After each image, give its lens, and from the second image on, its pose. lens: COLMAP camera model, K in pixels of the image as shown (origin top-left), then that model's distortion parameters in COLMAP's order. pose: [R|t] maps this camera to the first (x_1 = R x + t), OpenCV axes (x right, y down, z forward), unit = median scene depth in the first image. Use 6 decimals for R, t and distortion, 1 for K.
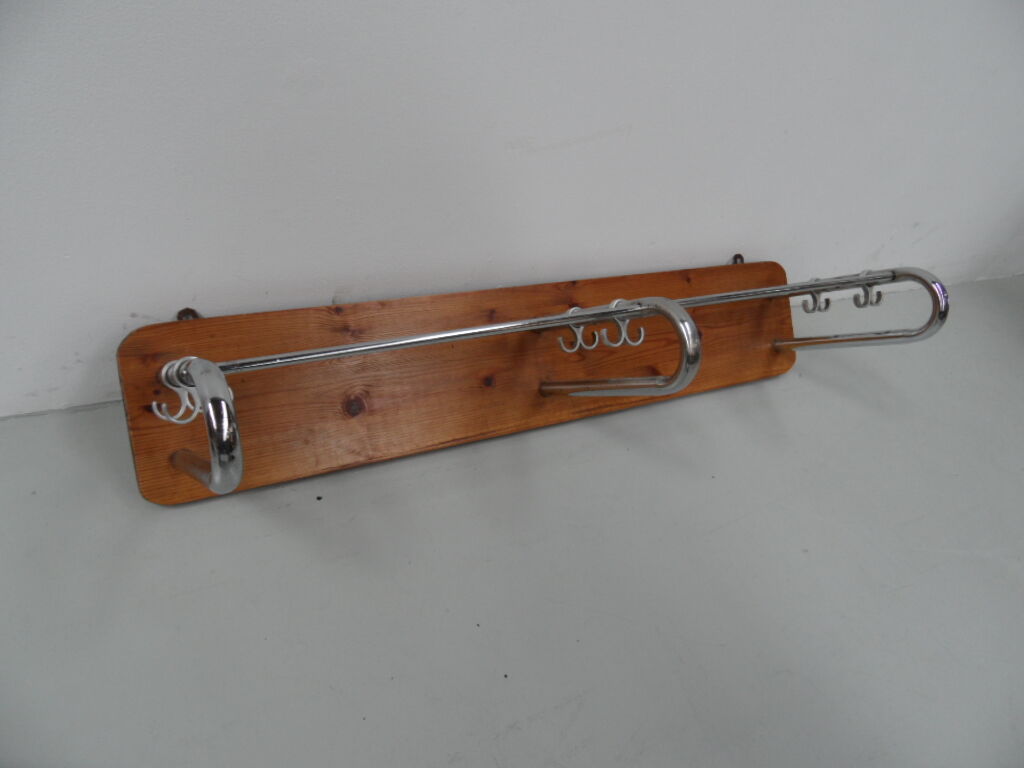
lens RADIAL K [[830.6, 0, 508.8], [0, 830.6, 380.9], [0, 0, 1]] dist [-0.000657, 0.000903]
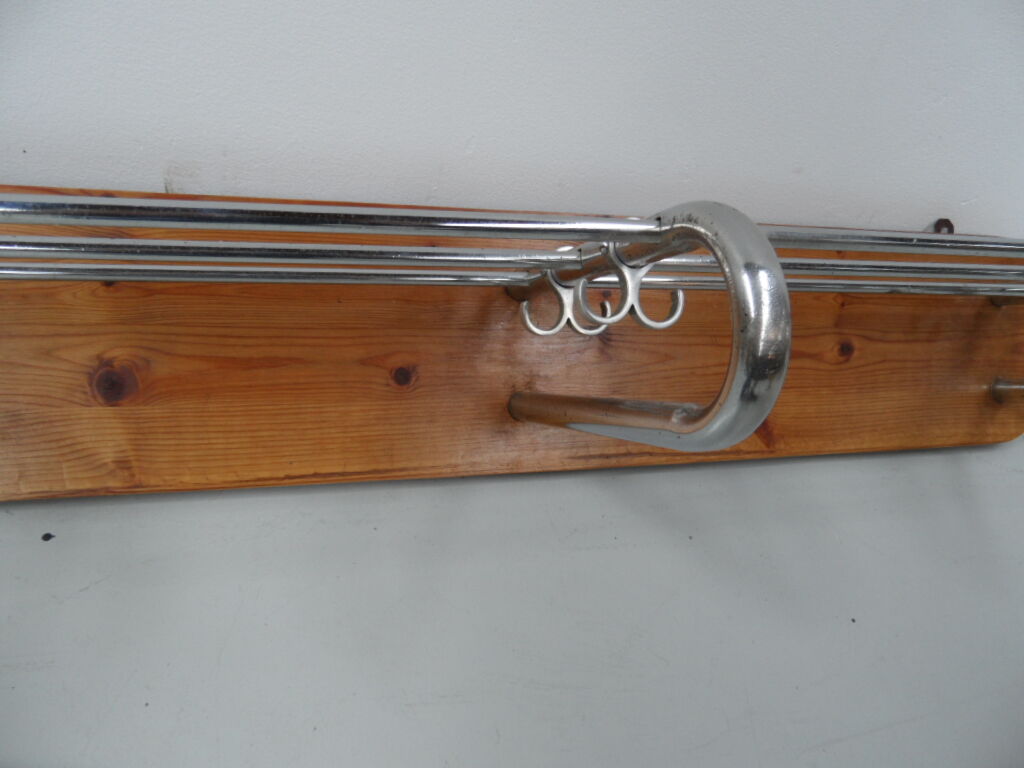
lens RADIAL K [[830.6, 0, 508.8], [0, 830.6, 380.9], [0, 0, 1]] dist [-0.000657, 0.000903]
pose [[0.968692, 0.128705, -0.212299, 0.150153], [-0.133700, 0.990978, -0.009282, -0.000086], [0.209189, 0.037376, 0.977161, 0.478196]]
